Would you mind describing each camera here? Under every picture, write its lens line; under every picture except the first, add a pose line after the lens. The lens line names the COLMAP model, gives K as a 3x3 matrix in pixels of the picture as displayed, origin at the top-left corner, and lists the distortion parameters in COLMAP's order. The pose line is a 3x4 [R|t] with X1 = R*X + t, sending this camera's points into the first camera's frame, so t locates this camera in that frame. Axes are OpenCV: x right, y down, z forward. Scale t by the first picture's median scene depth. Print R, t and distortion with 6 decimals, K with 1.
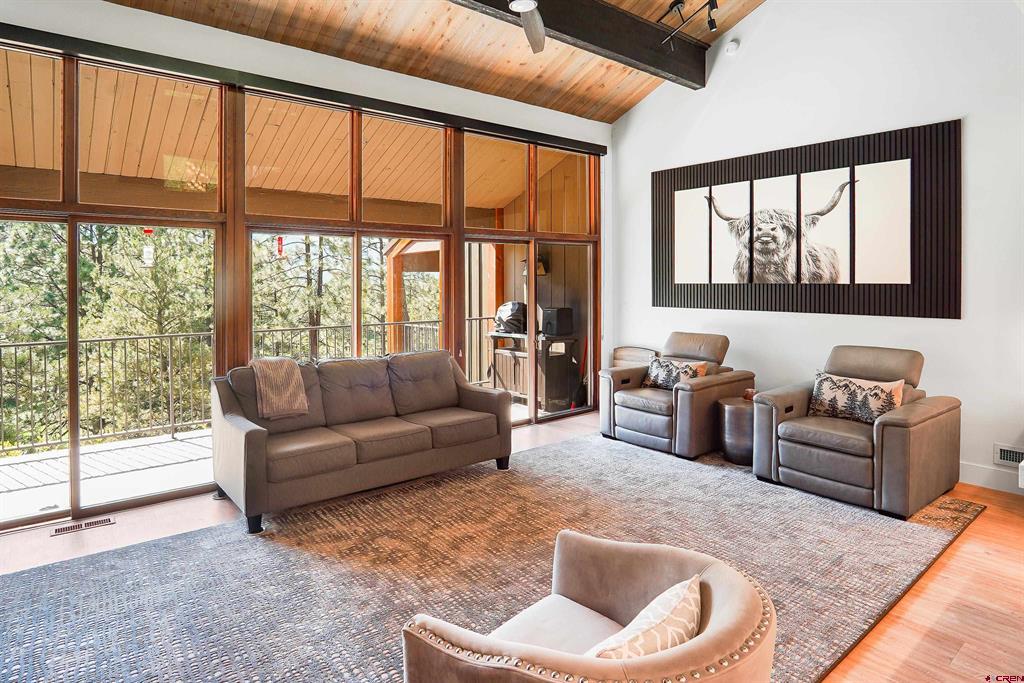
lens RADIAL K [[575.2, 0, 508.6], [0, 575.2, 285.8], [0, 0, 1]] dist [-0.033860, 0.008904]
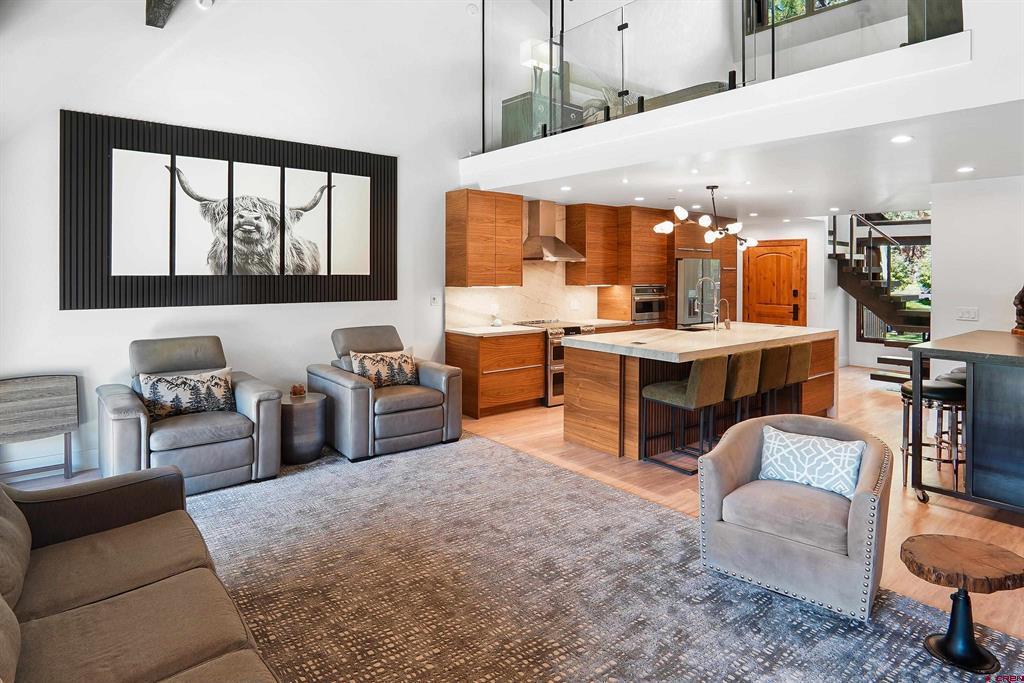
lens RADIAL K [[575.2, 0, 509.8], [0, 575.2, 273.8], [0, 0, 1]] dist [-0.033860, 0.008904]
pose [[-0.002890, -0.000673, 0.999996, -0.527984], [0.006329, 0.999980, 0.000691, -0.004310], [-0.999976, 0.006331, -0.002885, 0.616790]]
